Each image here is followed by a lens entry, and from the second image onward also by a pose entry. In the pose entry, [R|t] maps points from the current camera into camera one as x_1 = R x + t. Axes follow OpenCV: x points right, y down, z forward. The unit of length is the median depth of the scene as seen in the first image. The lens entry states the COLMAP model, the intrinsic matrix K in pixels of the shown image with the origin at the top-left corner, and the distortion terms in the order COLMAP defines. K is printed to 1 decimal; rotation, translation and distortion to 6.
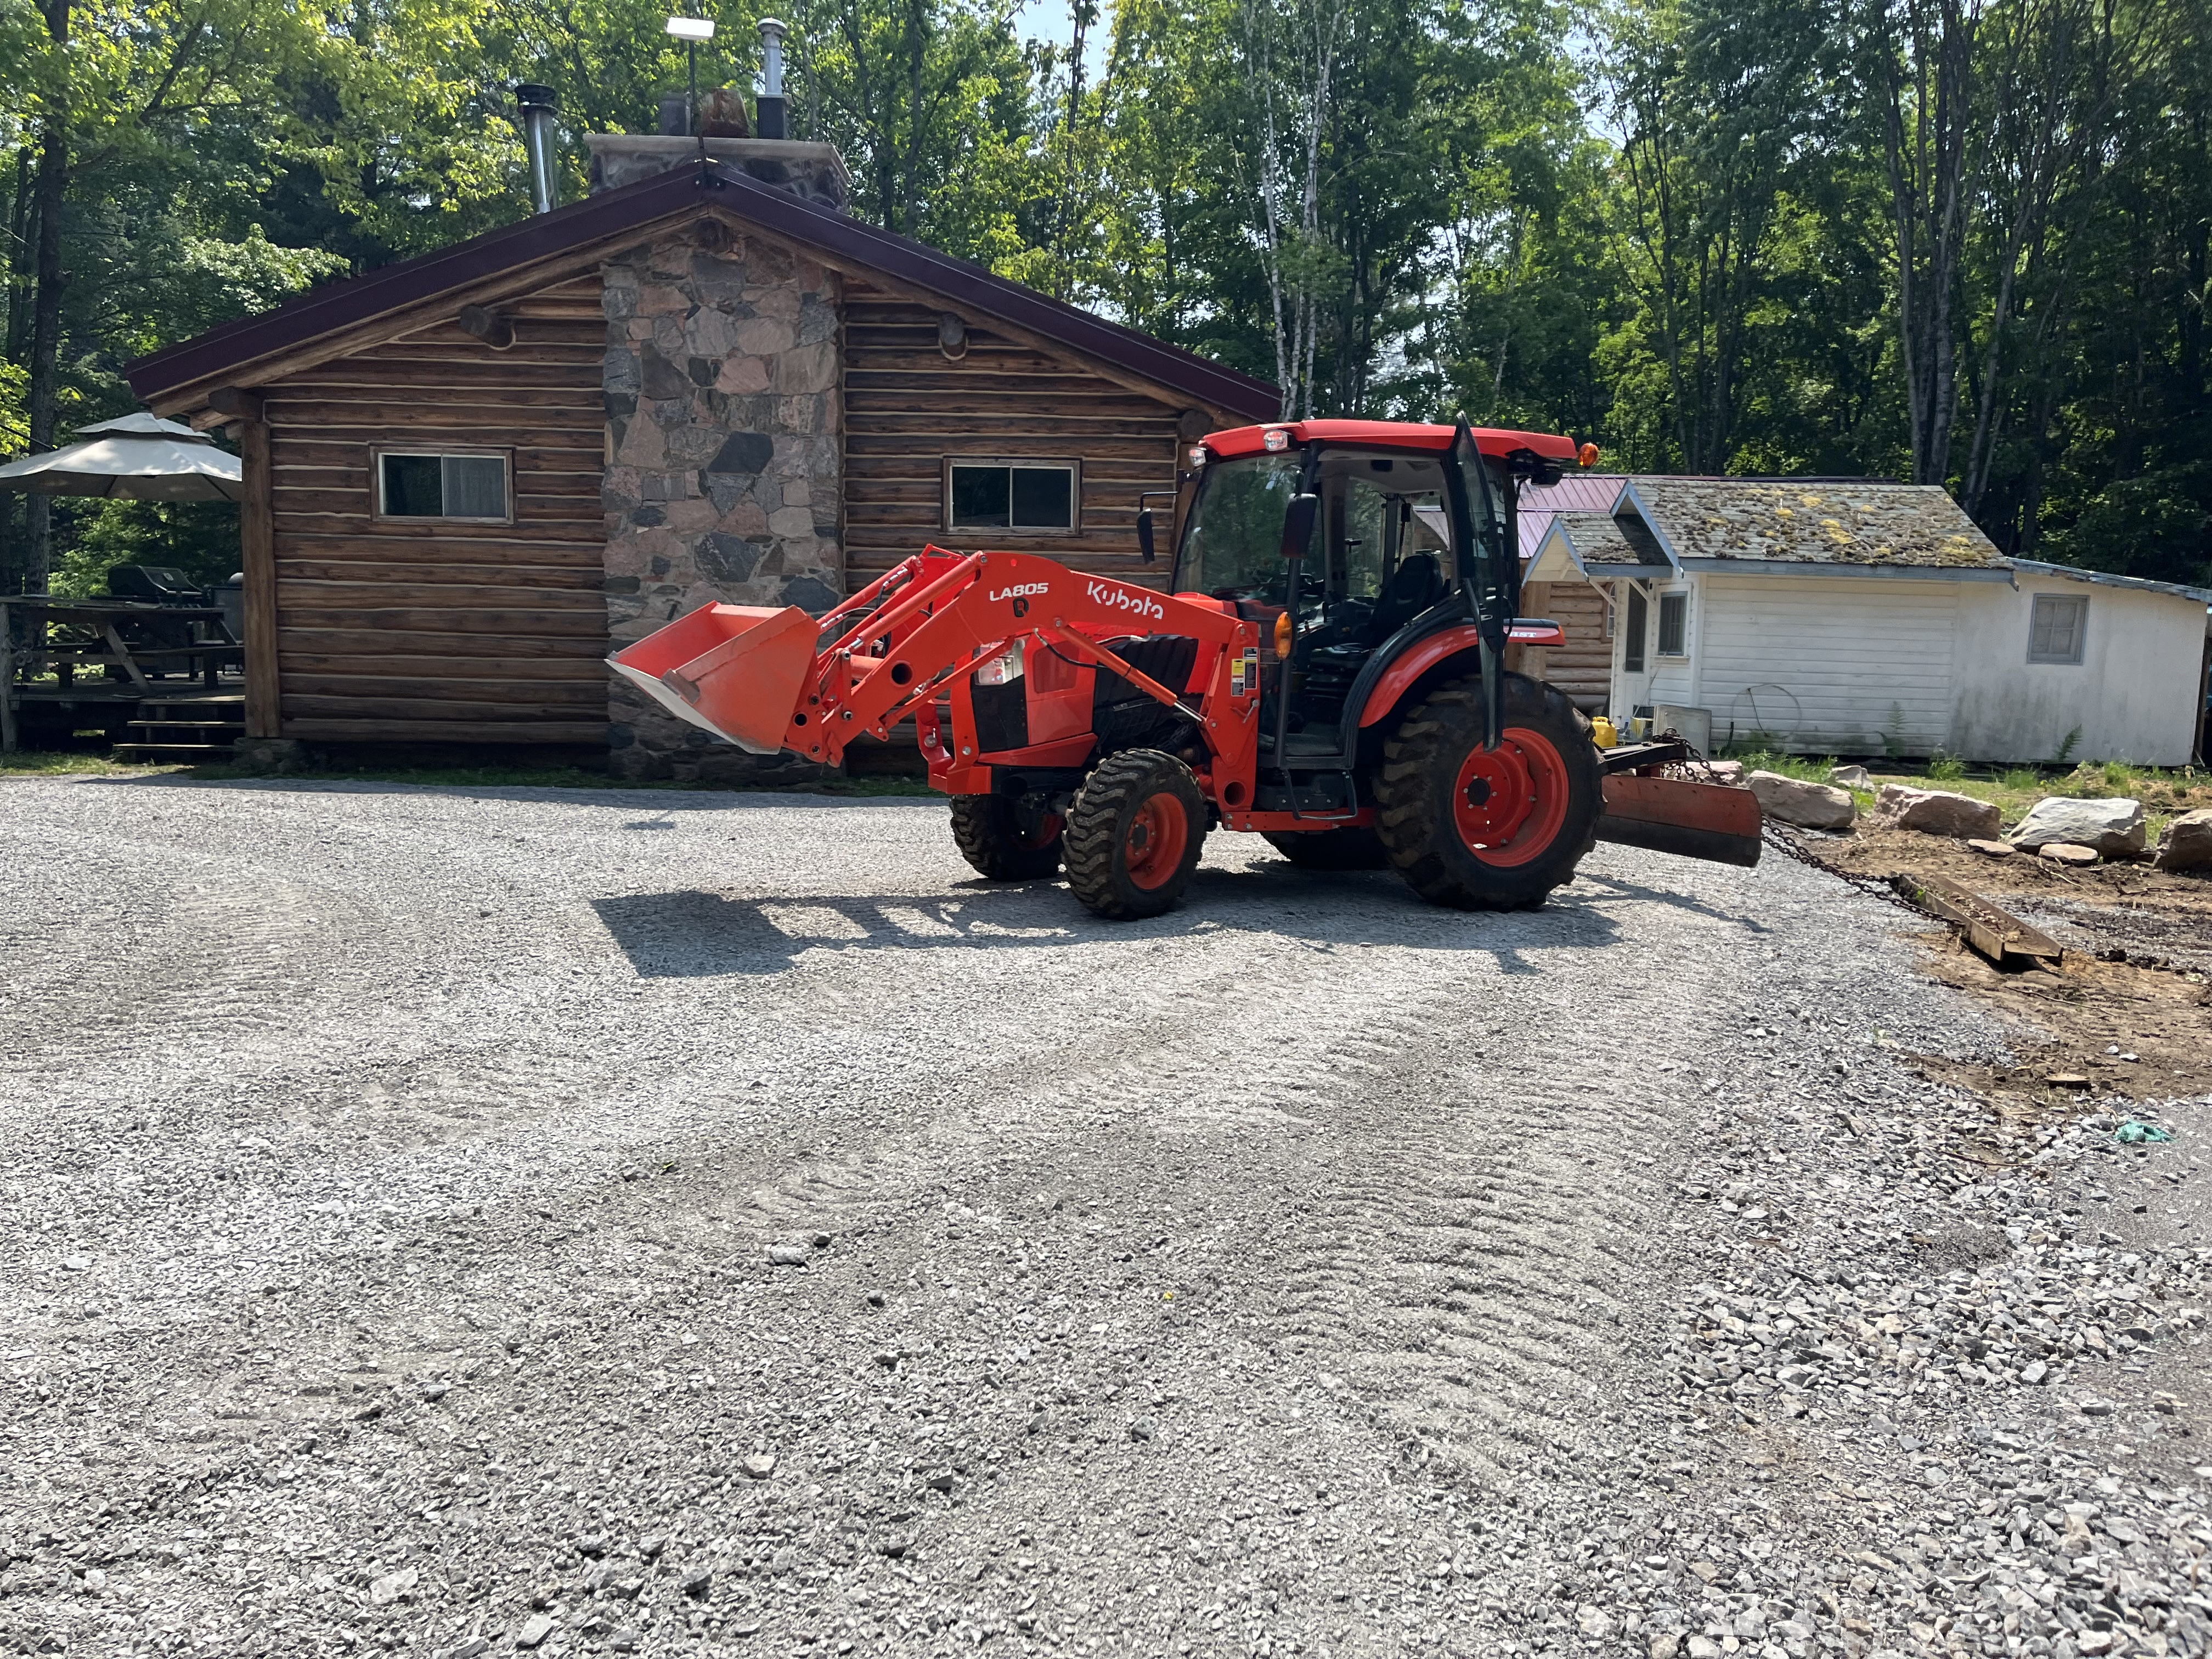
lens RADIAL K [[1661.2, 0, 1120.1], [0, 1661.2, 817.5], [0, 0, 1]] dist [0.074088, -0.080657]
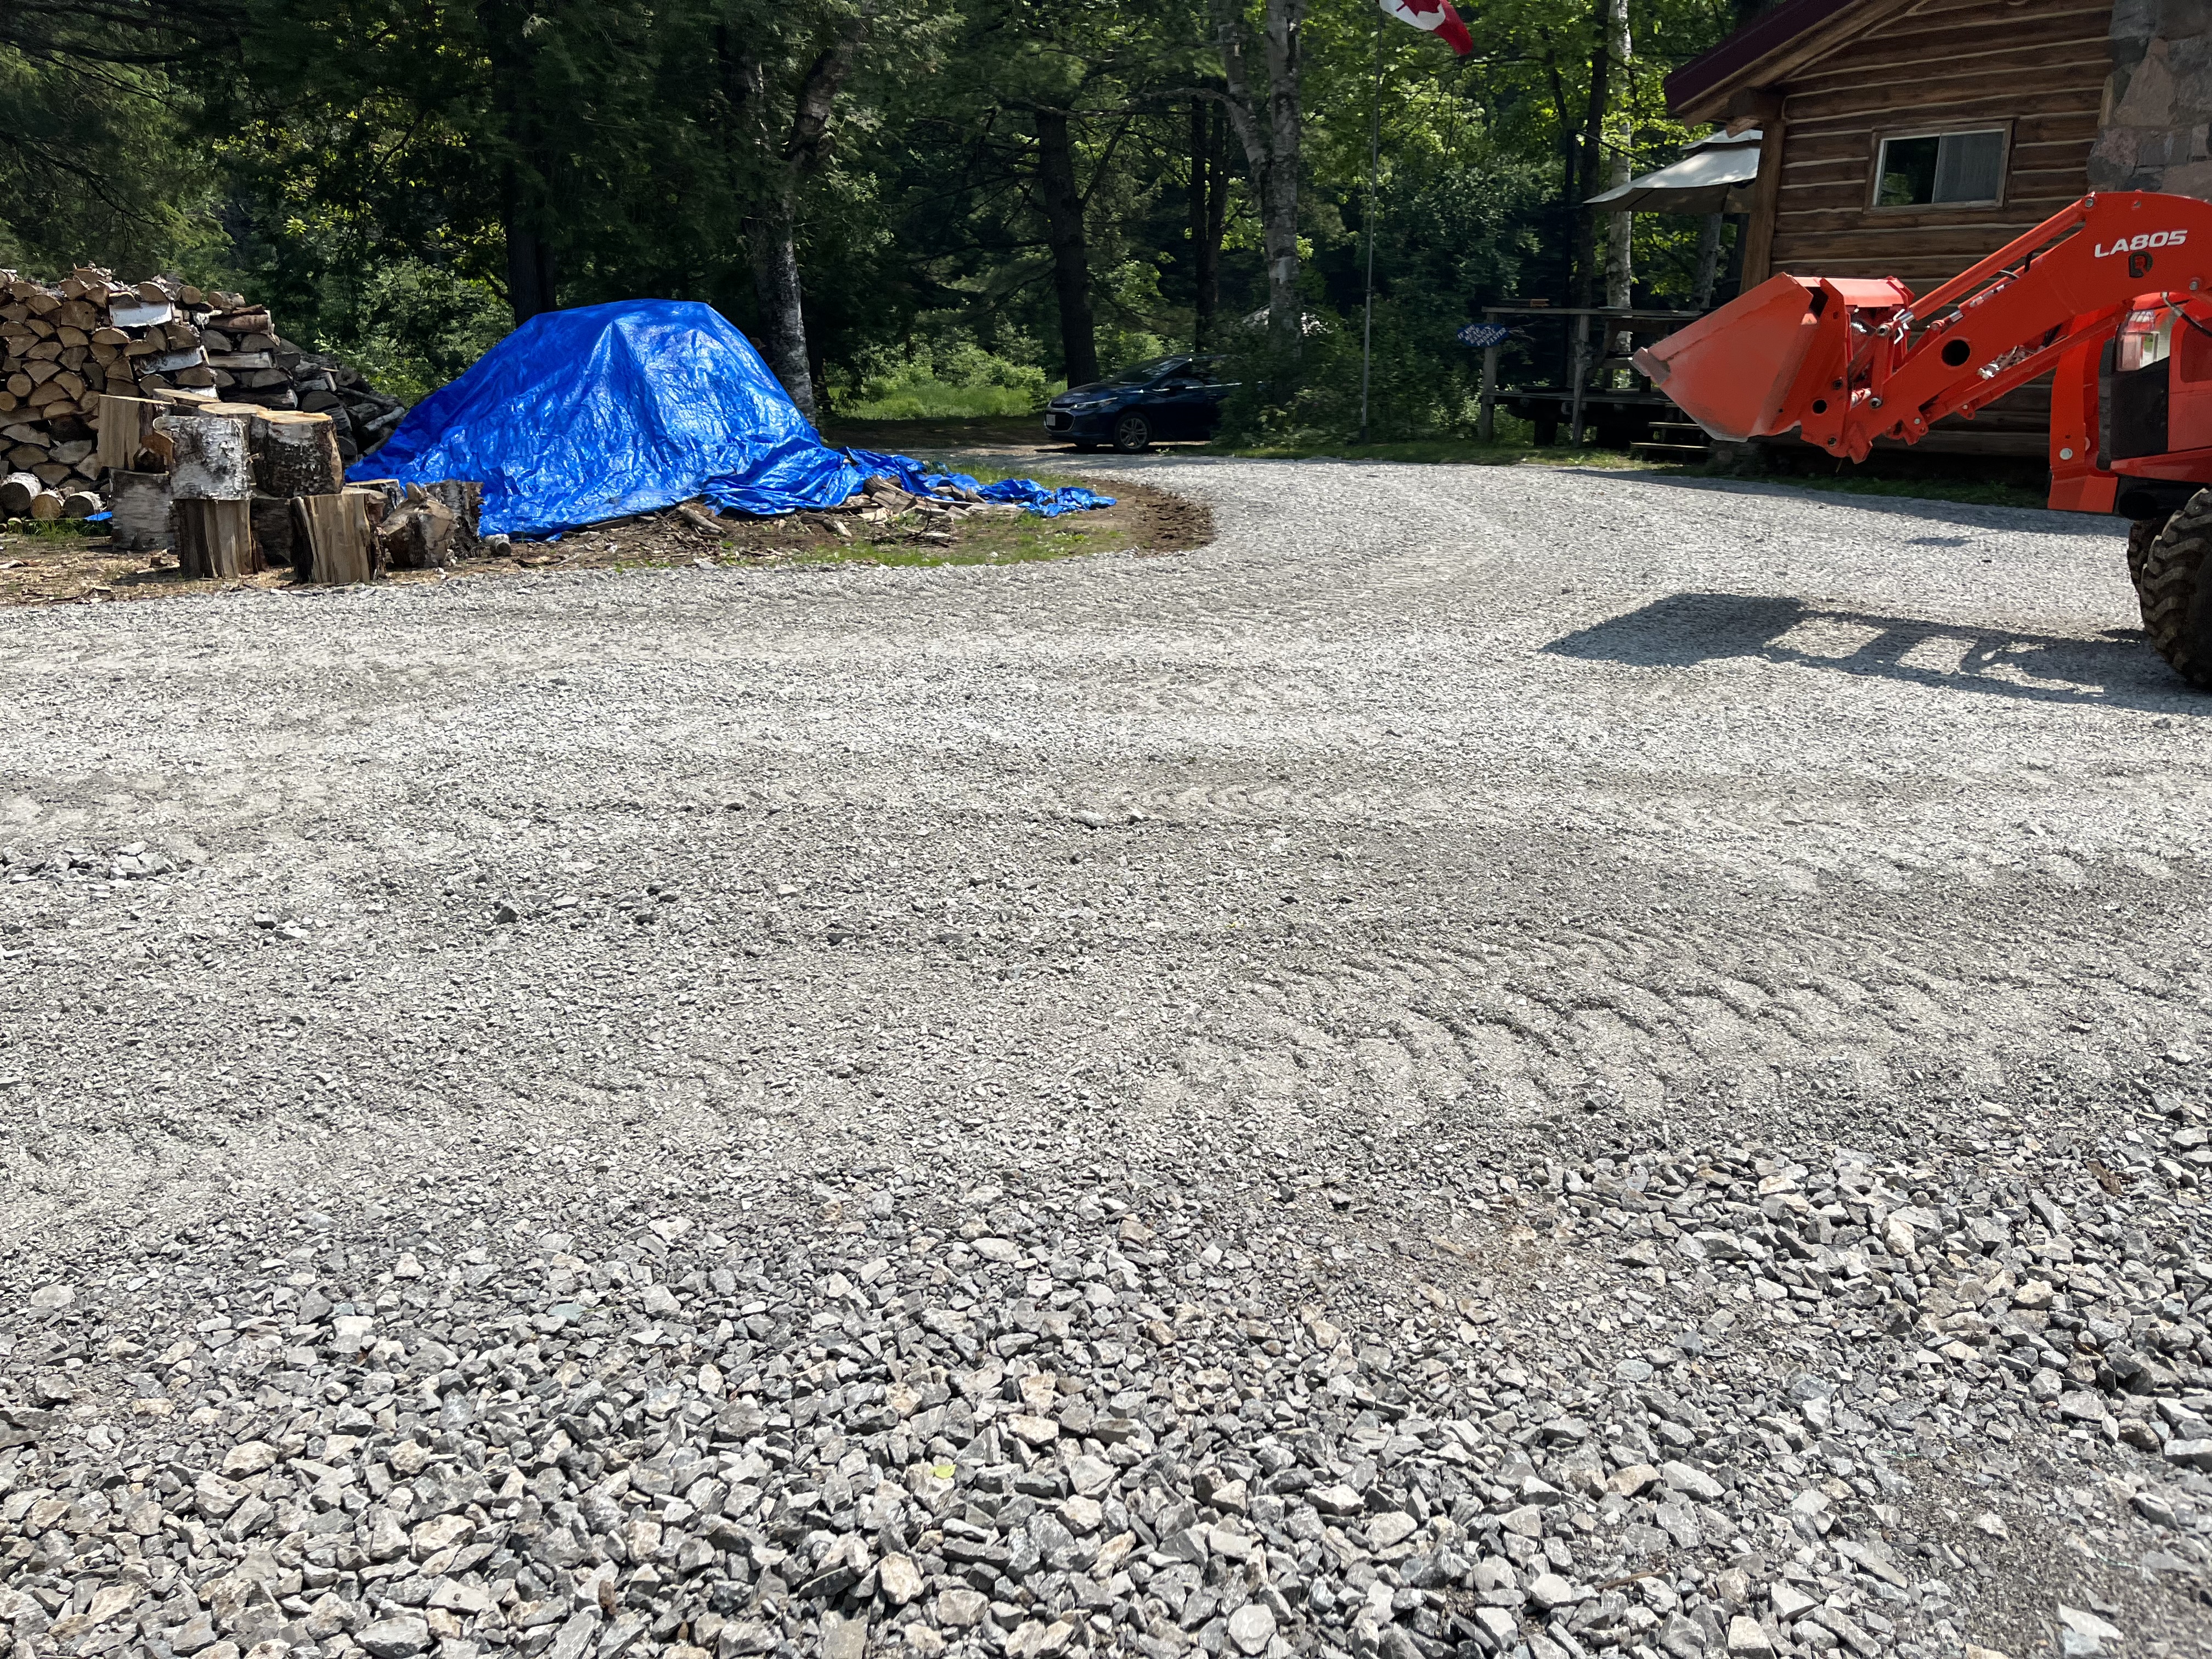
lens RADIAL K [[1661.2, 0, 1107.7], [0, 1661.2, 827.3], [0, 0, 1]] dist [0.074088, -0.080657]
pose [[0.549234, 0.225798, -0.804585, 0.366035], [-0.090866, 0.973232, 0.211099, 0.005518], [0.830714, -0.042834, 0.555050, 0.159001]]
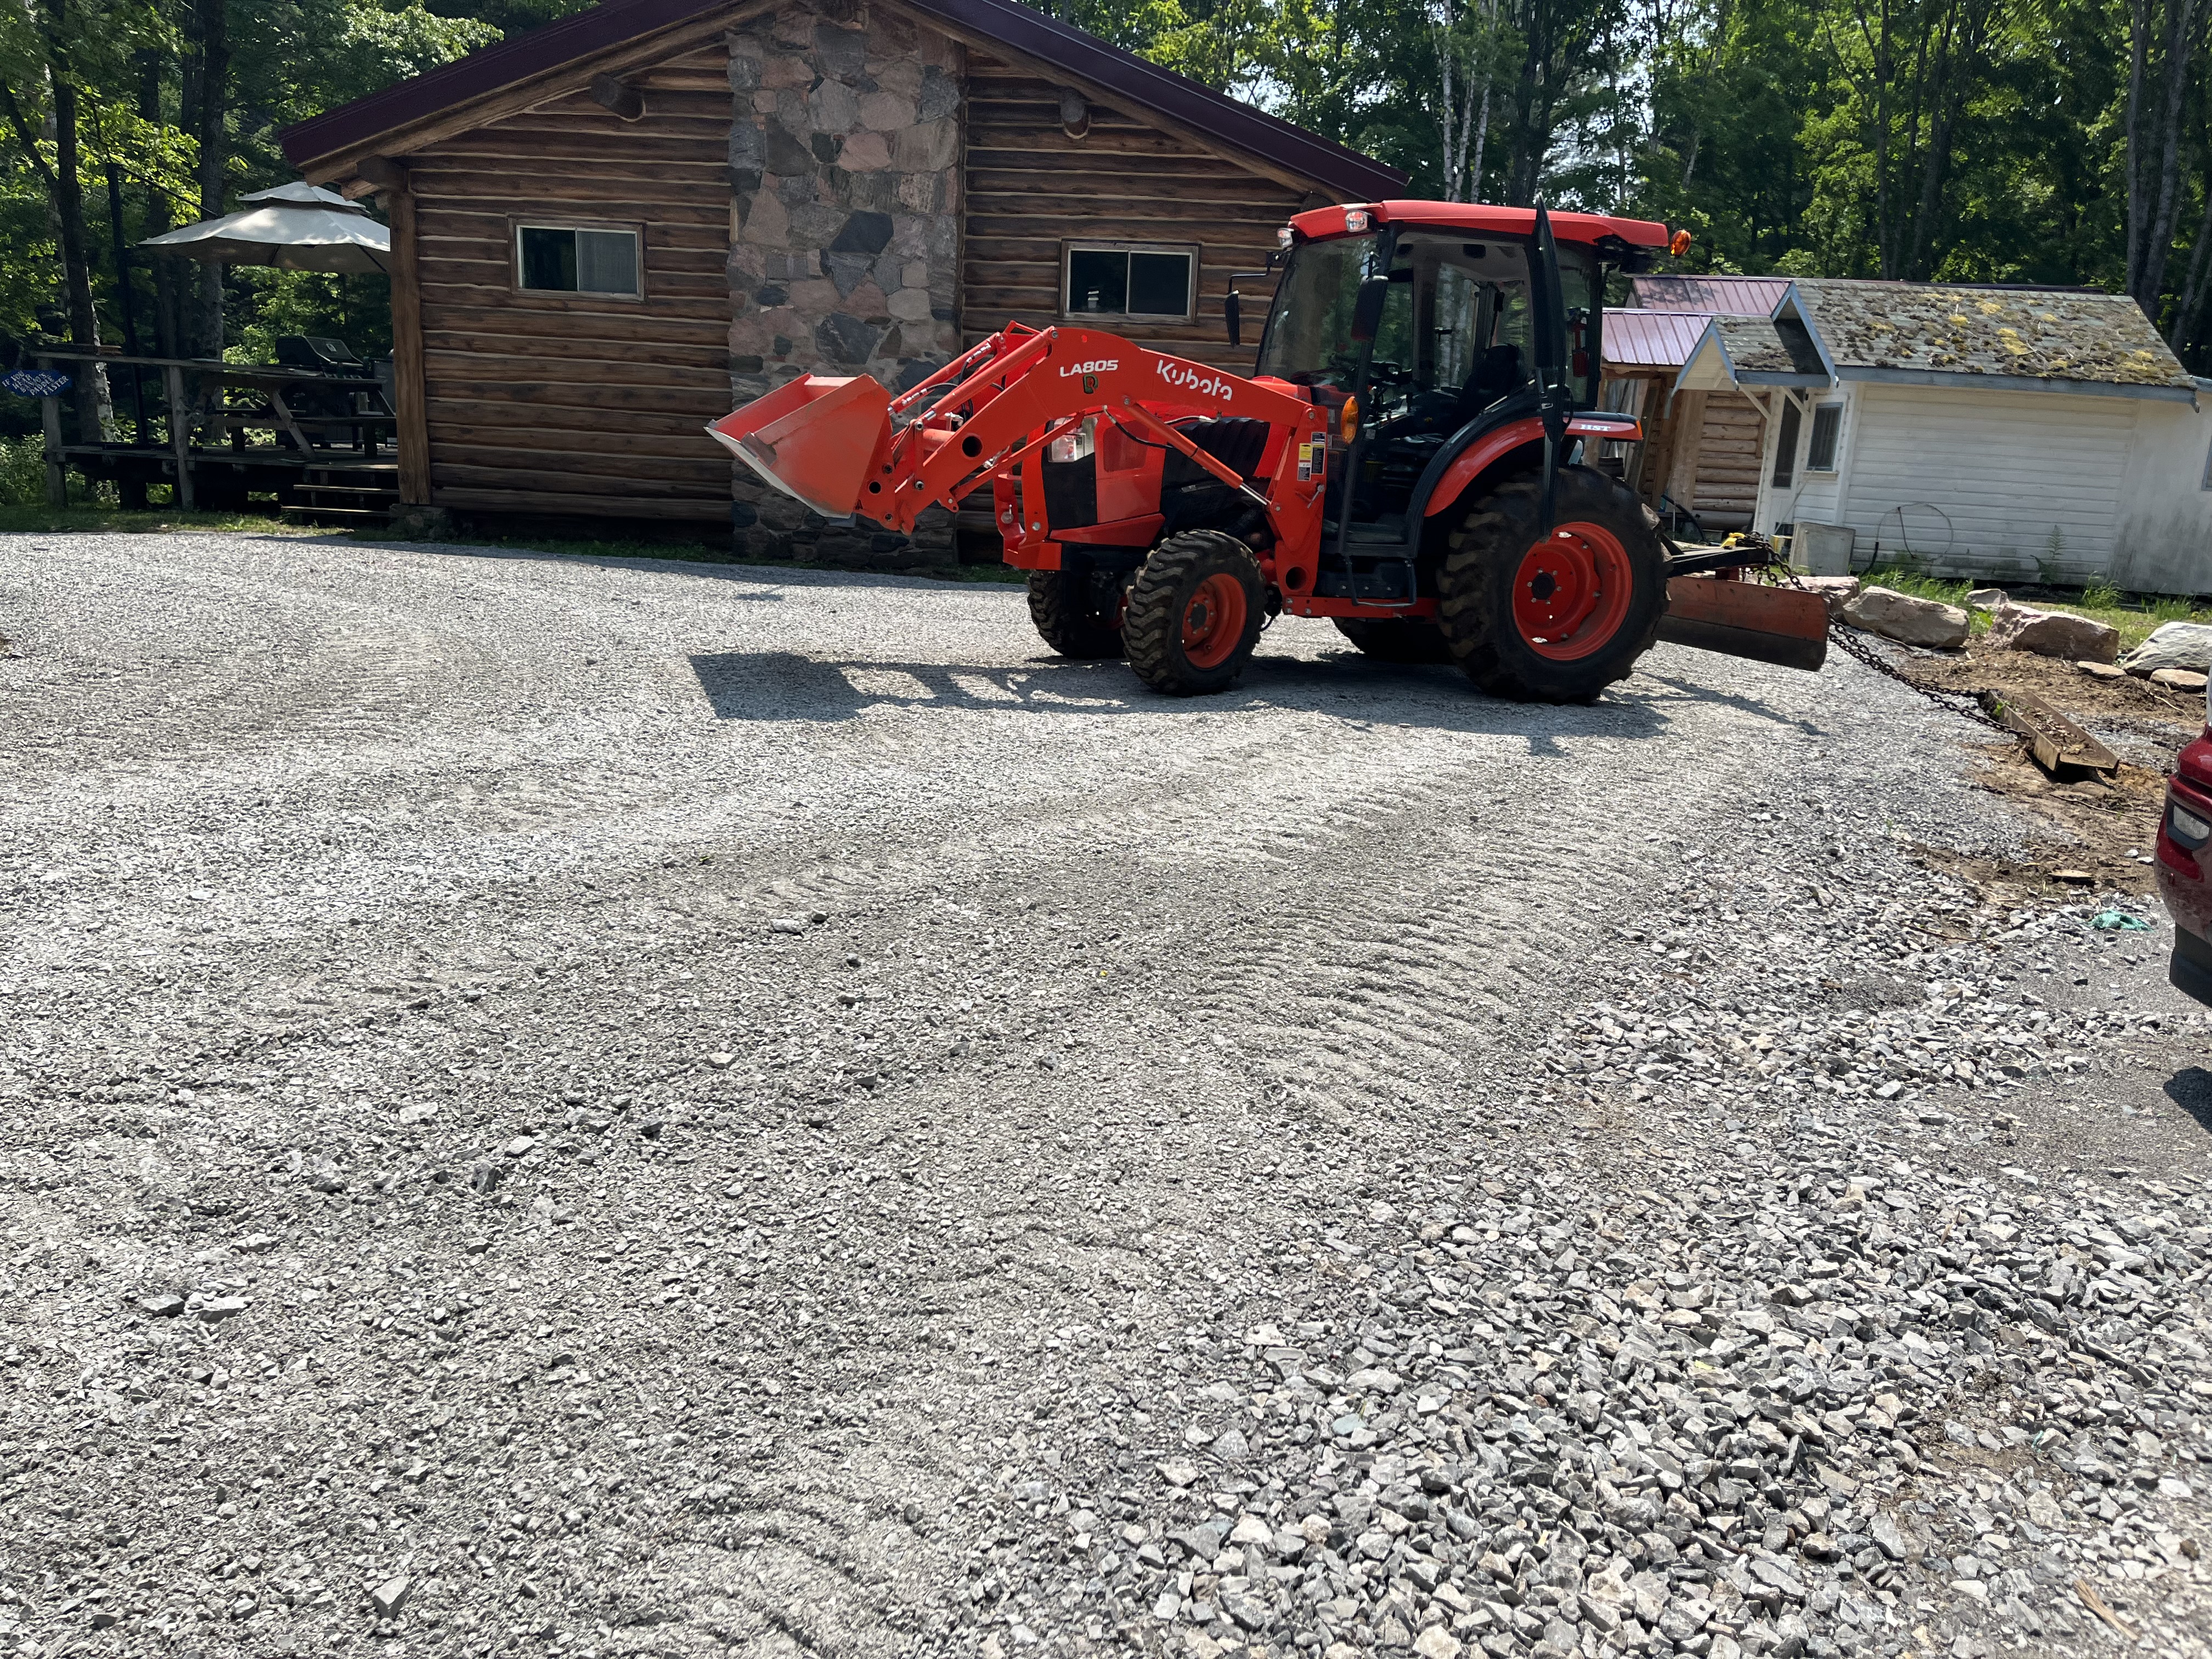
lens RADIAL K [[1661.2, 0, 1119.7], [0, 1661.2, 831.8], [0, 0, 1]] dist [0.074088, -0.080657]
pose [[0.995291, 0.048932, -0.083676, 0.058855], [-0.038530, 0.991819, 0.121702, 0.022065], [0.088946, -0.117905, 0.989033, -0.054651]]
